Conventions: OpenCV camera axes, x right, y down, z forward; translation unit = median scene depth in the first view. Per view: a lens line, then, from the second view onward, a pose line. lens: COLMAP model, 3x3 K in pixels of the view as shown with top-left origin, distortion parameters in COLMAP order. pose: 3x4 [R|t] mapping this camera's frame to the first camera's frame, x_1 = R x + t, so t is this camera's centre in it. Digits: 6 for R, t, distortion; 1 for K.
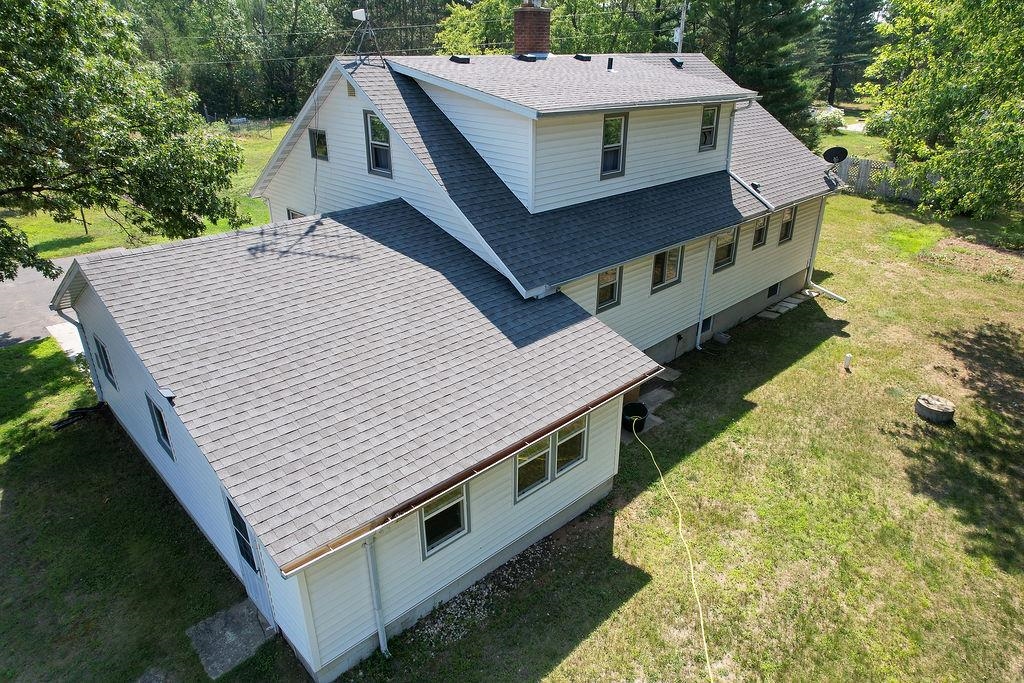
lens RADIAL K [[652.4, 0, 515.9], [0, 652.4, 345.9], [0, 0, 1]] dist [-0.084626, 0.076807]
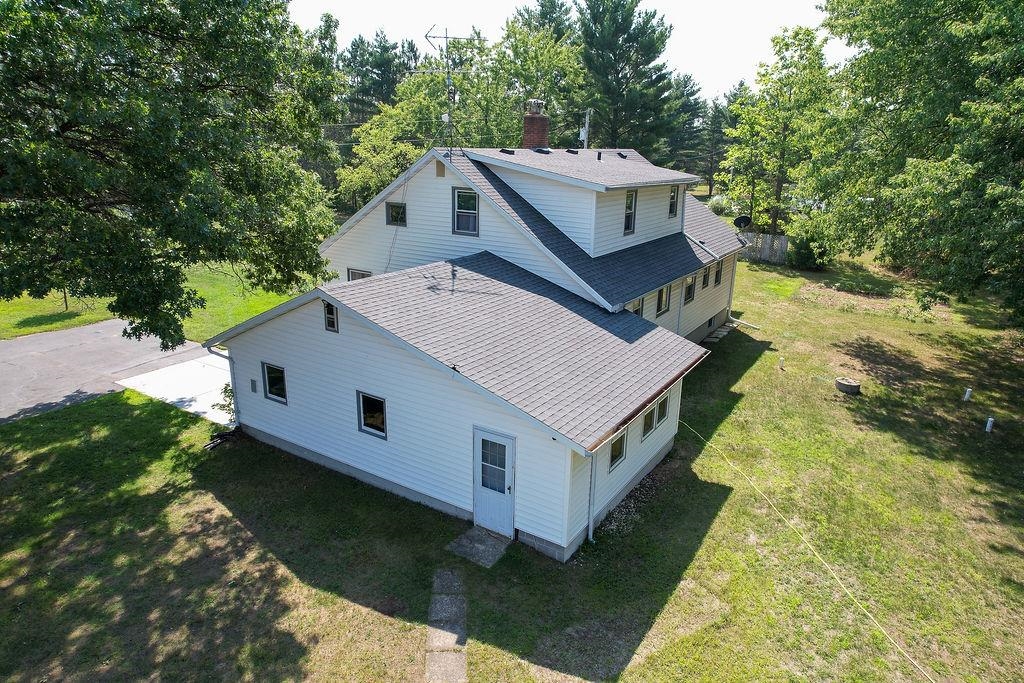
lens RADIAL K [[652.4, 0, 515.9], [0, 652.4, 345.9], [0, 0, 1]] dist [-0.084626, 0.076807]
pose [[0.972606, -0.053025, 0.226330, -0.424503], [0.081766, 0.989454, -0.119560, 0.127540], [-0.217604, 0.134791, 0.966685, -0.273708]]
